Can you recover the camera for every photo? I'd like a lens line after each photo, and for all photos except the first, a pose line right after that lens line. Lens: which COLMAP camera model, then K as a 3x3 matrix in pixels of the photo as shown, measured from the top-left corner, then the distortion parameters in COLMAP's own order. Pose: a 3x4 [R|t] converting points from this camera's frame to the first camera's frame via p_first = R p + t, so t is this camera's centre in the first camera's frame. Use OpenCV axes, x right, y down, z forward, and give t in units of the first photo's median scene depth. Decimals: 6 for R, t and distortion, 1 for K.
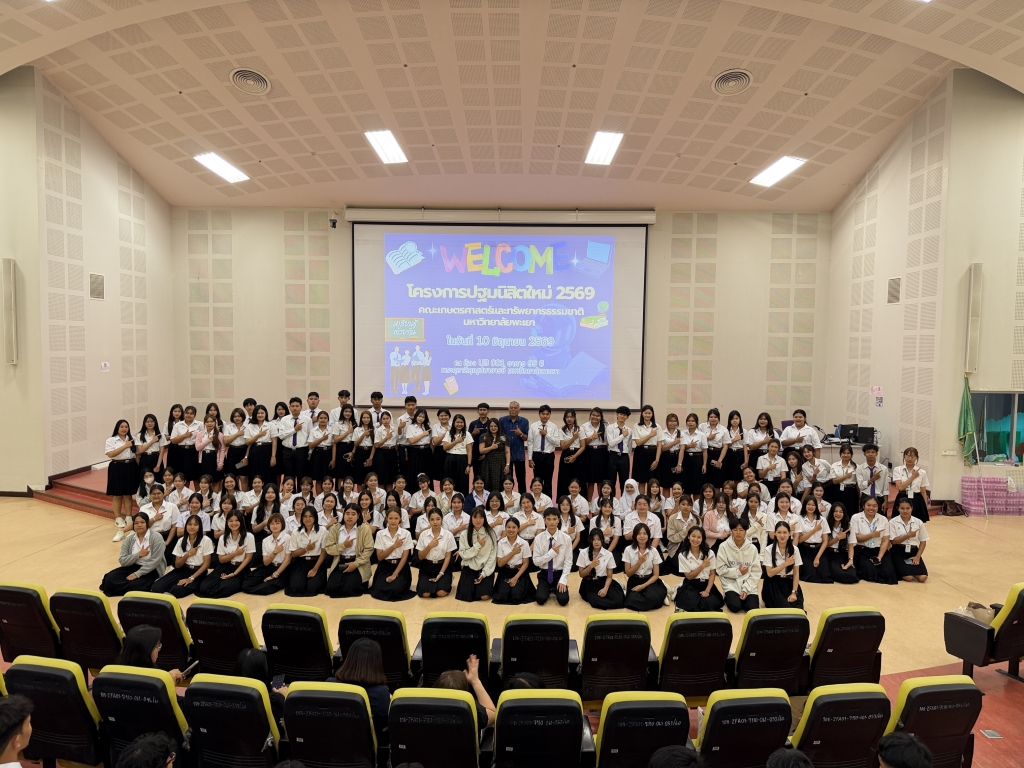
lens RADIAL K [[717.8, 0, 514.2], [0, 717.8, 392.2], [0, 0, 1]] dist [0.032883, -0.043541]
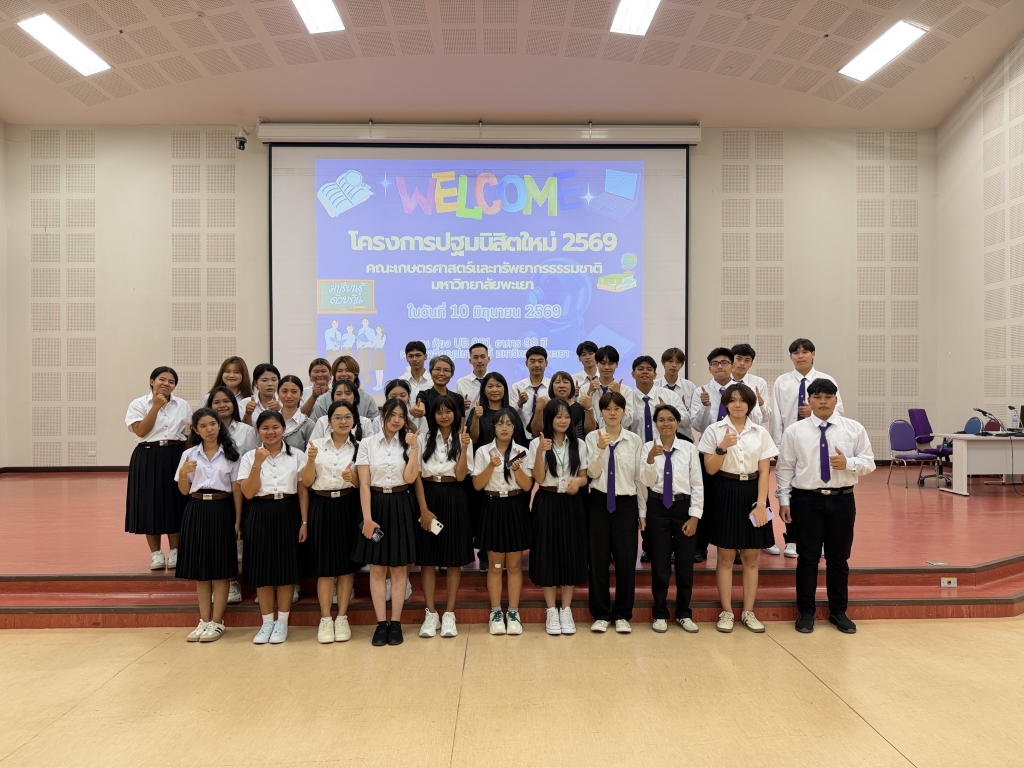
lens RADIAL K [[717.8, 0, 513.4], [0, 717.8, 394.7], [0, 0, 1]] dist [0.032883, -0.043541]
pose [[0.998675, -0.016249, 0.048837, -0.030209], [0.019189, 0.997993, -0.060341, 0.059970], [-0.047759, 0.061198, 0.996982, 0.344720]]
